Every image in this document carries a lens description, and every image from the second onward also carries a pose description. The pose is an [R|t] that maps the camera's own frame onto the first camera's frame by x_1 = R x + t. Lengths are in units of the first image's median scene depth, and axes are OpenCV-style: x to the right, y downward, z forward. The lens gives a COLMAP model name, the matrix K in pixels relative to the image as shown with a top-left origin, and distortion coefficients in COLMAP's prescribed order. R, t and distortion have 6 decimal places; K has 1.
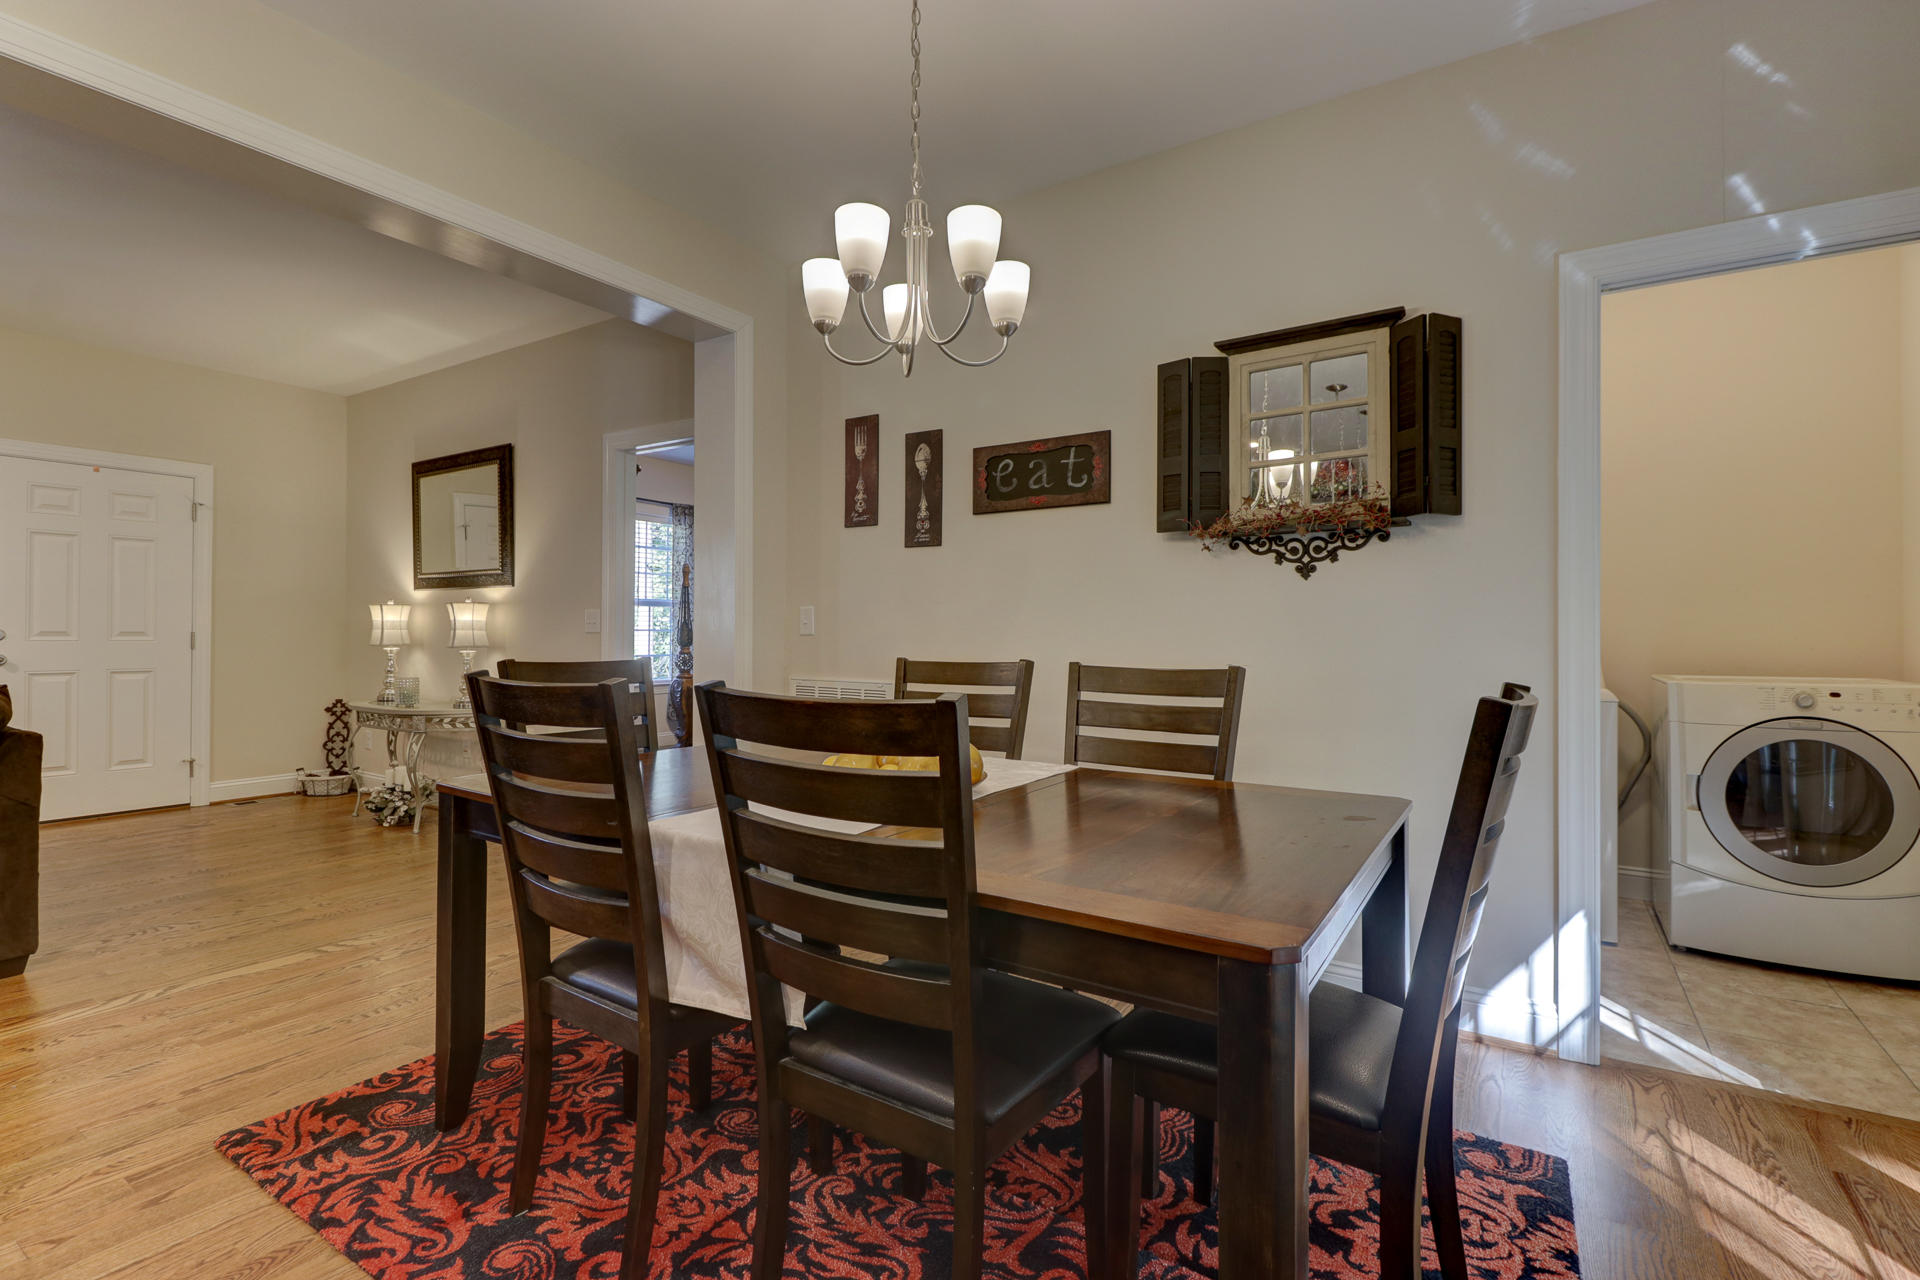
lens RADIAL K [[881.7, 0, 940.8], [0, 881.7, 628.5], [0, 0, 1]] dist [0.022928, -0.015104]
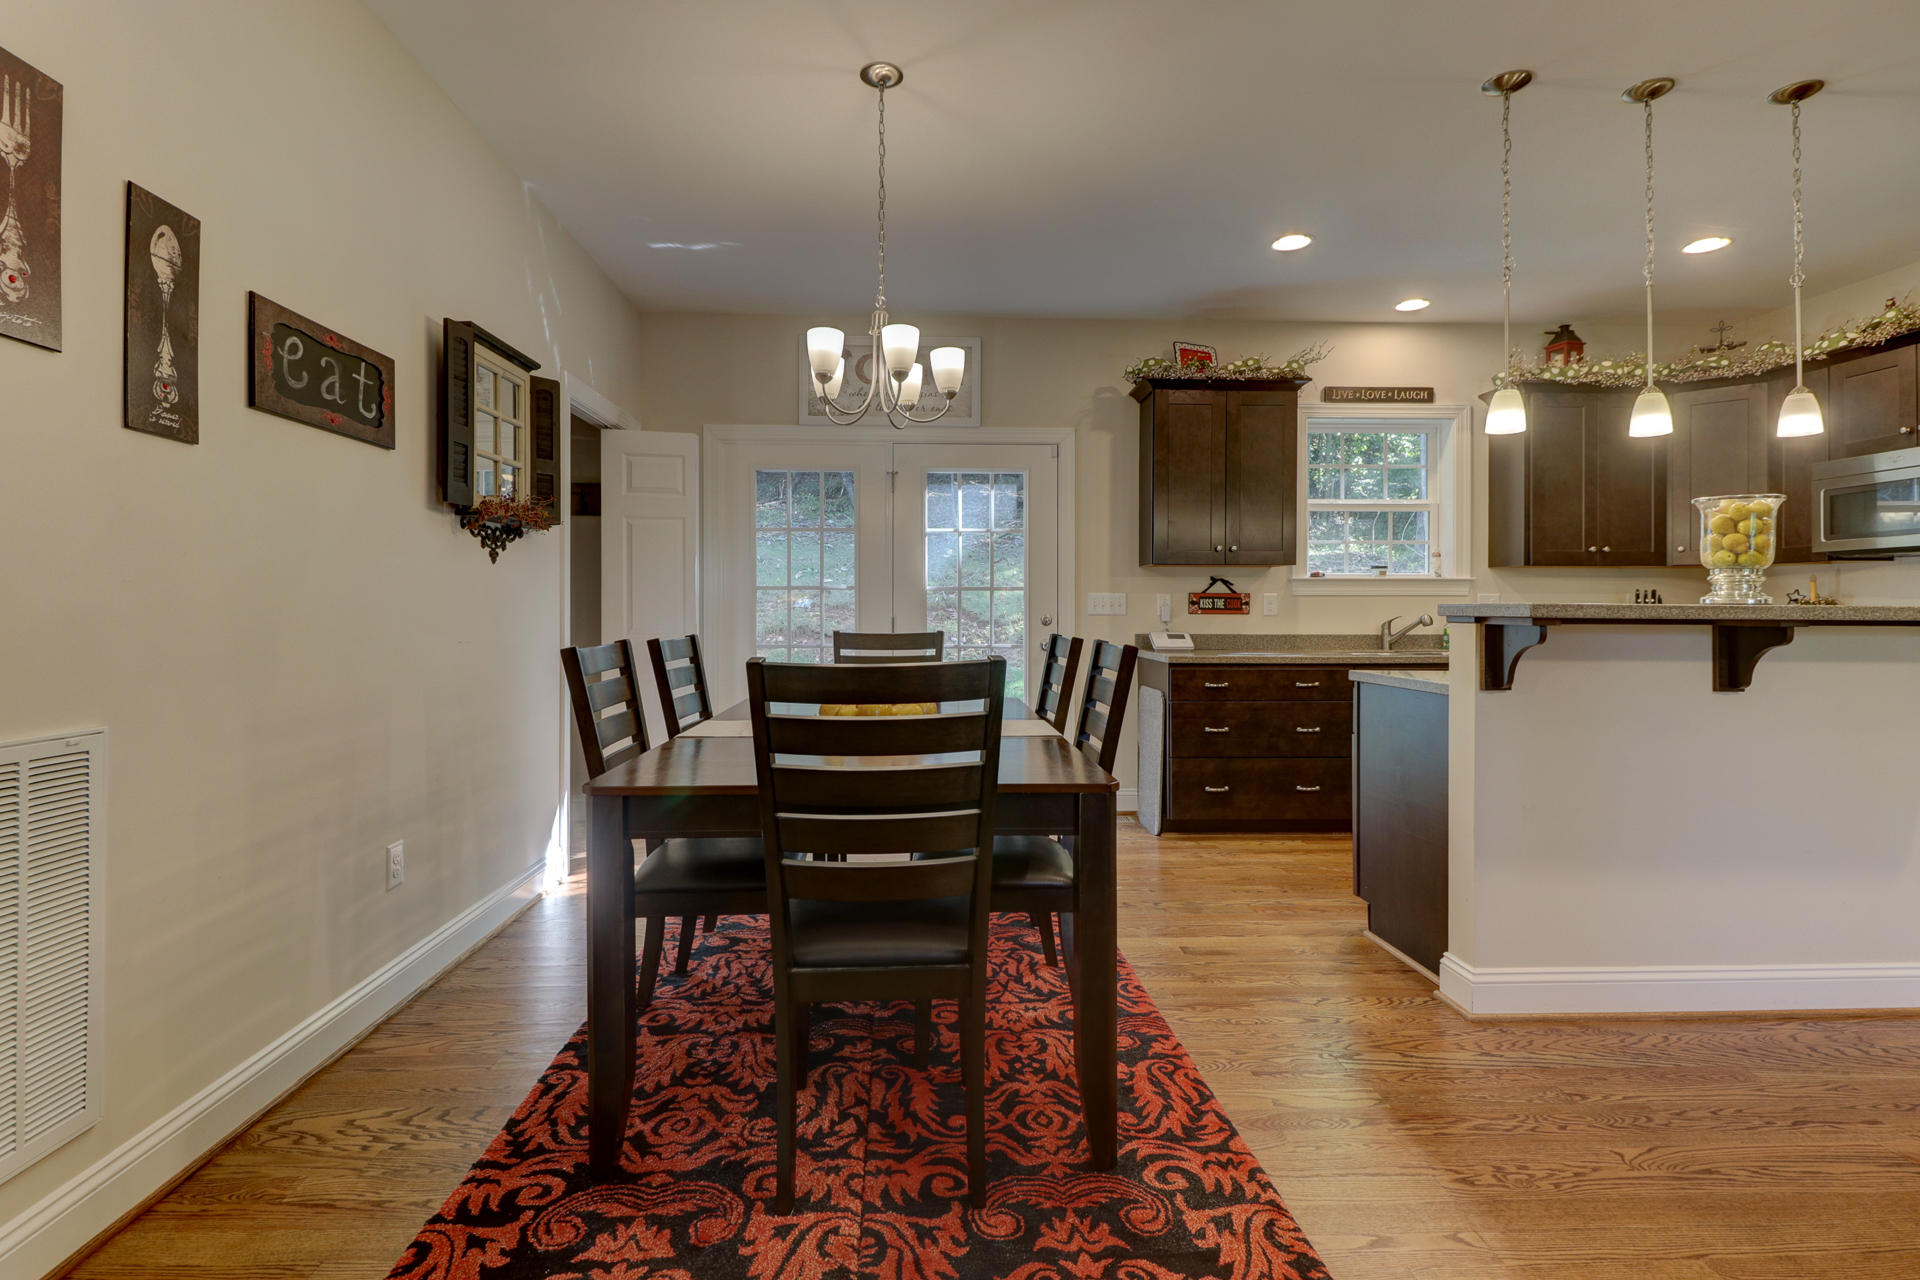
lens RADIAL K [[913.0, 0, 940.9], [0, 913.0, 604.0], [0, 0, 1]] dist [0.025264, -0.016035]
pose [[-0.585222, -0.000125, 0.810873, -0.819265], [-0.008006, 0.999952, -0.005624, -0.001418], [-0.810833, -0.009783, -0.585195, 1.138196]]
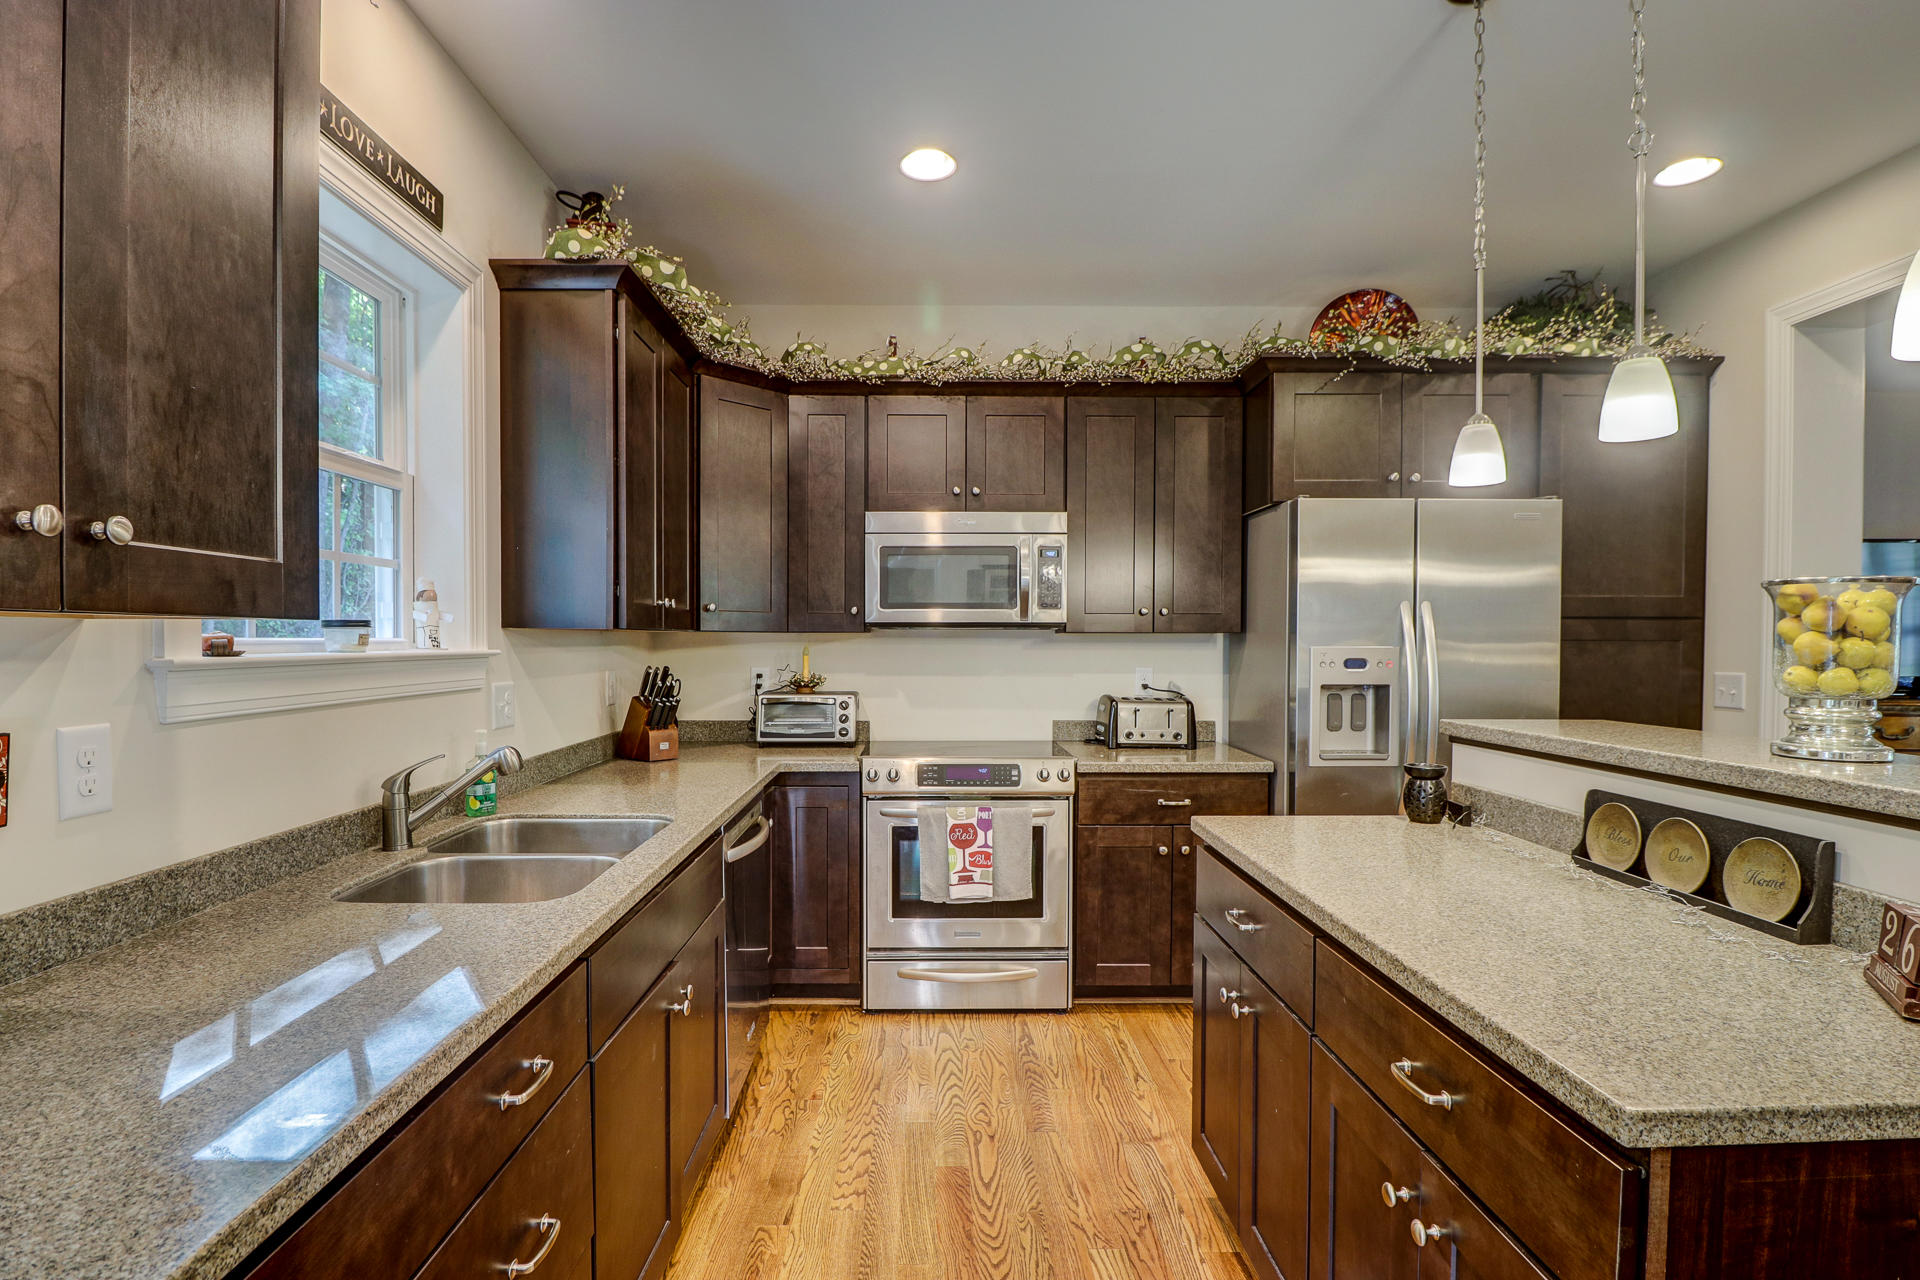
lens RADIAL K [[911.6, 0, 935.3], [0, 911.6, 663.1], [0, 0, 1]] dist [0.003071, -0.015228]
pose [[-0.830612, 0.011271, -0.556738, 0.136353], [-0.000163, 0.999790, 0.020484, -0.074081], [0.556852, 0.017105, -0.830436, 0.176853]]
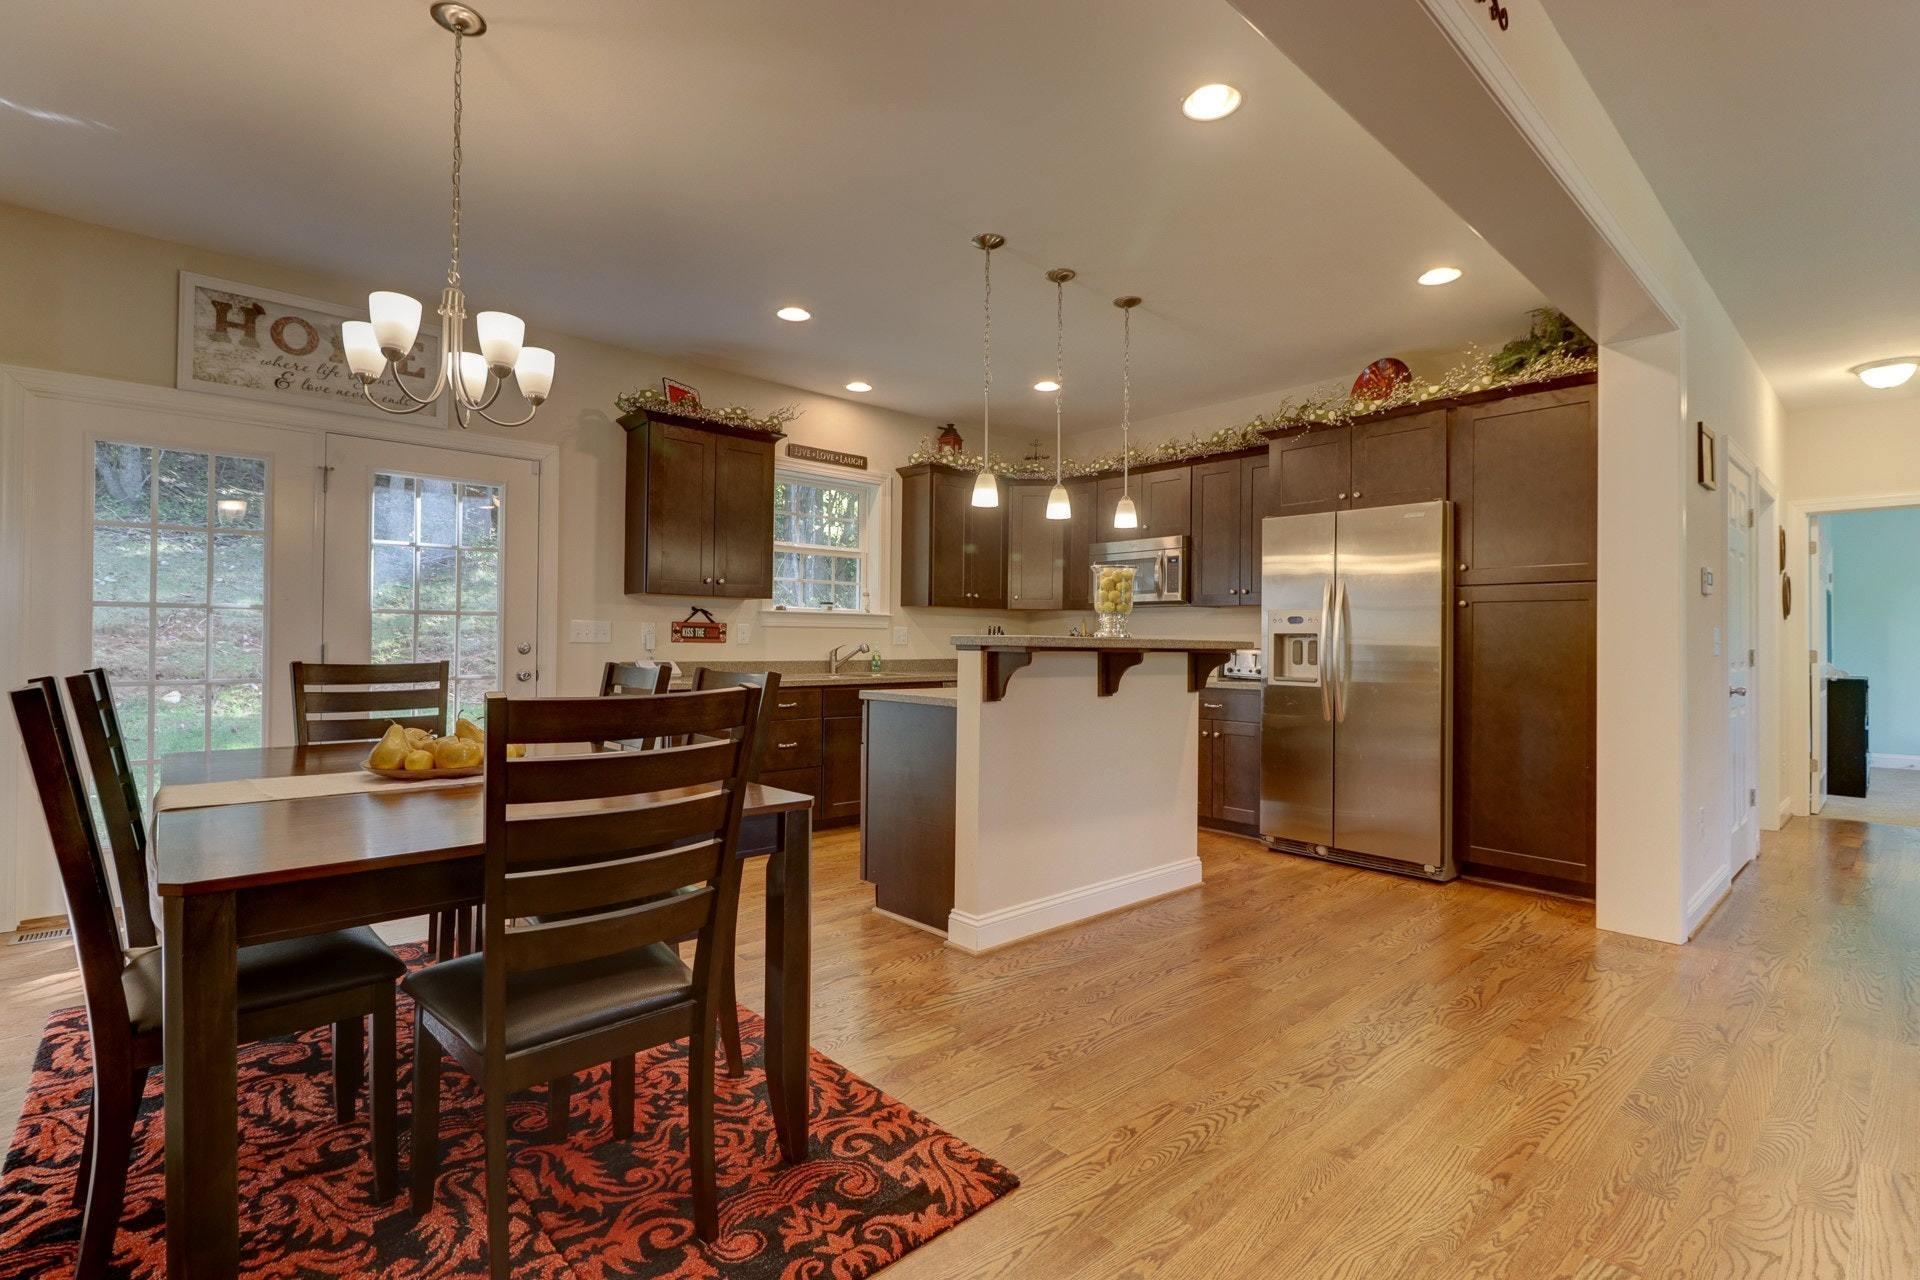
lens RADIAL K [[881.7, 0, 940.8], [0, 881.7, 628.5], [0, 0, 1]] dist [0.022928, -0.015104]
pose [[-0.967102, -0.008705, 0.254240, -0.638240], [-0.013863, 0.999733, -0.018504, 0.001516], [-0.254011, -0.021420, -0.966964, 1.285317]]
